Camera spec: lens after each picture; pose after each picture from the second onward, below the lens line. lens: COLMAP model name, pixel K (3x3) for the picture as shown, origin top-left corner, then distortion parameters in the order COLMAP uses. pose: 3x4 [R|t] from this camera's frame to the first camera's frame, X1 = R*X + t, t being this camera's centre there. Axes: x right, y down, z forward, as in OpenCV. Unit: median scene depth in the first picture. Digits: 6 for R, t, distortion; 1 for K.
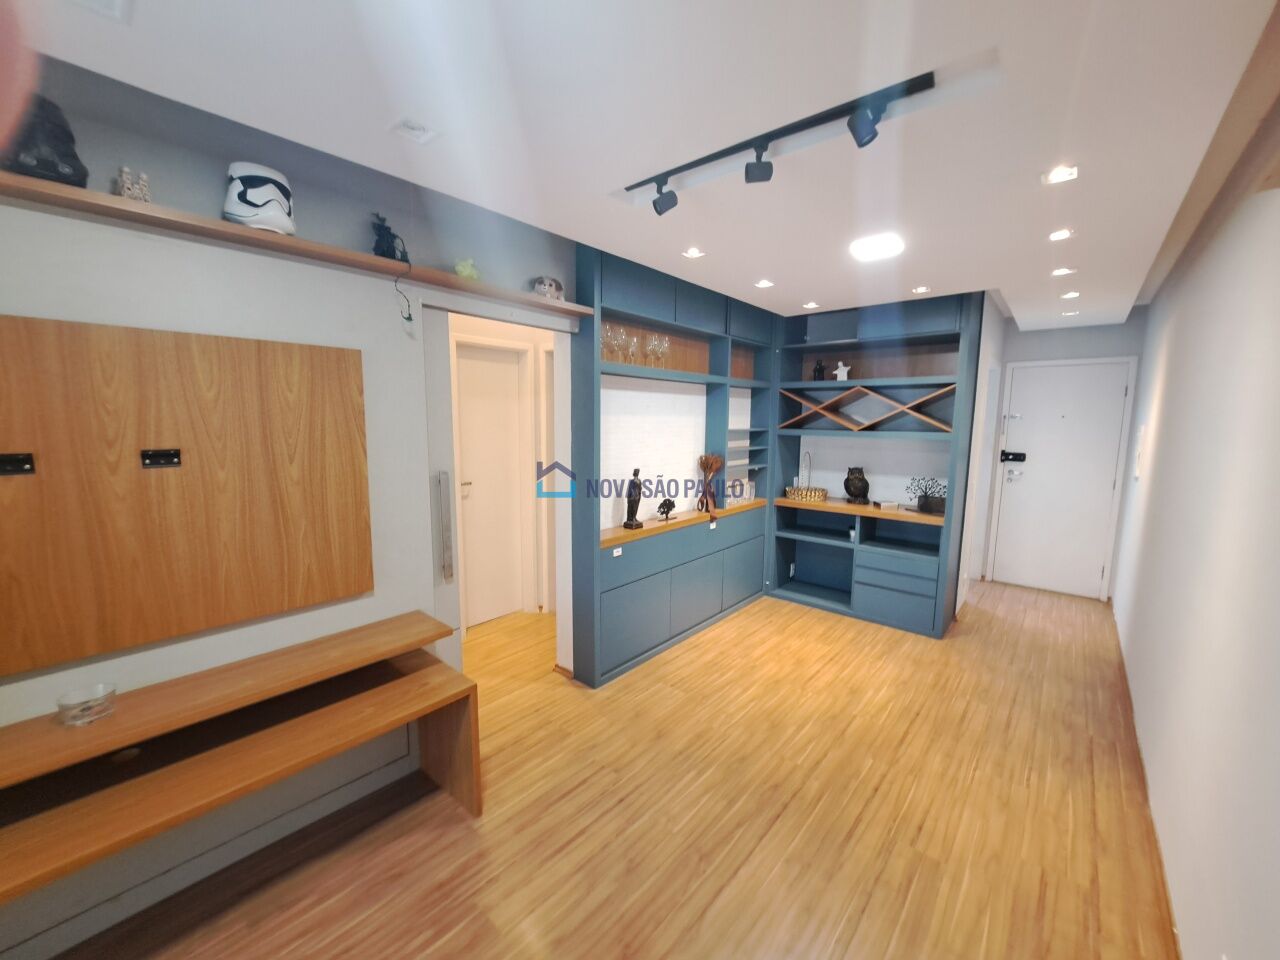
lens RADIAL K [[511.5, 0, 635.8], [0, 511.5, 483.7], [0, 0, 1]] dist [-0.020973, -0.000130]
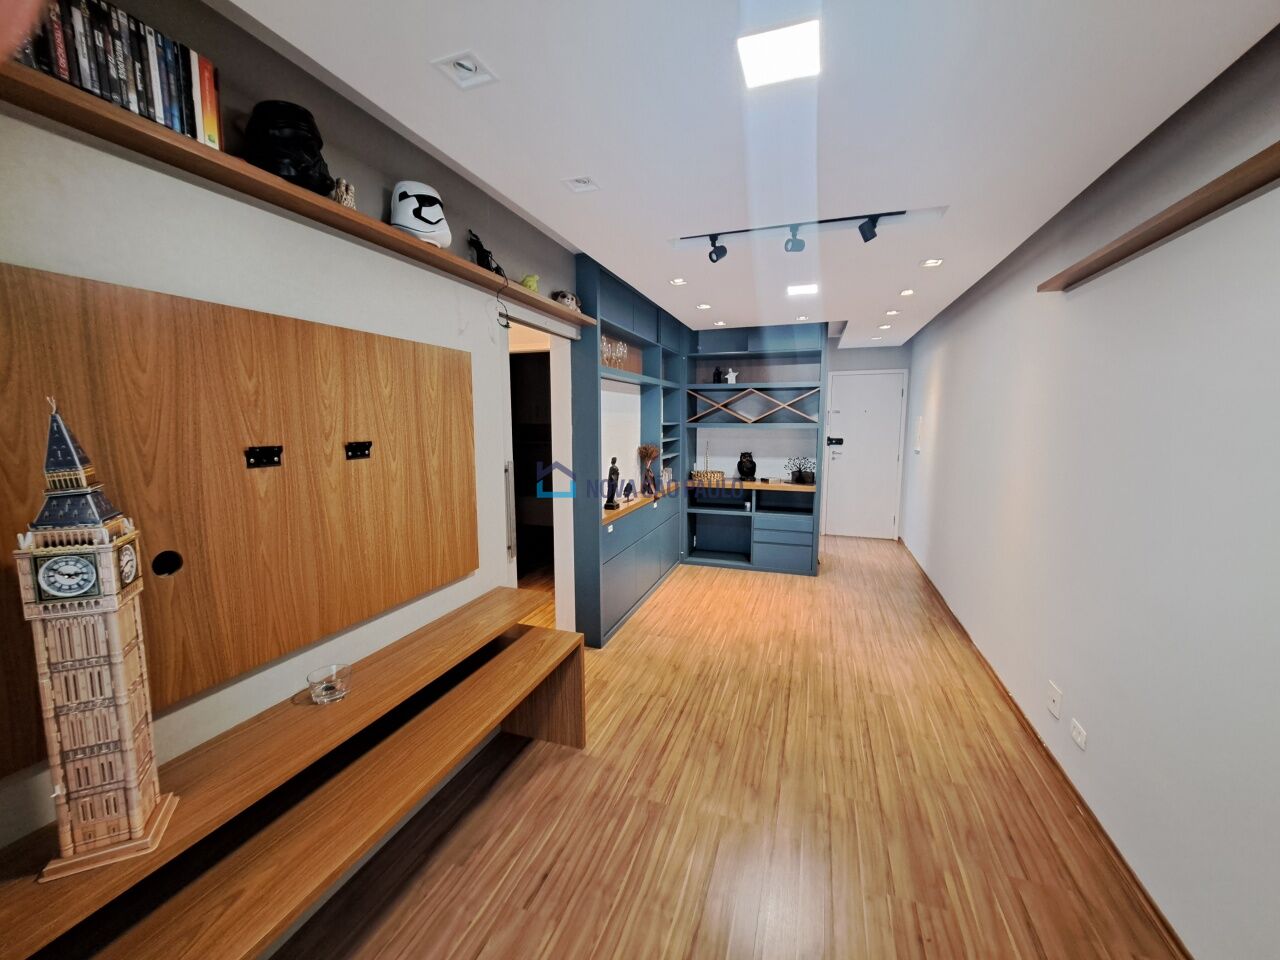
lens RADIAL K [[511.5, 0, 635.8], [0, 511.5, 483.7], [0, 0, 1]] dist [-0.020973, -0.000130]
pose [[0.929429, -0.058034, 0.364409, -0.440144], [0.057757, 0.998262, 0.011668, 0.022915], [-0.364453, 0.010202, 0.931166, -0.120939]]
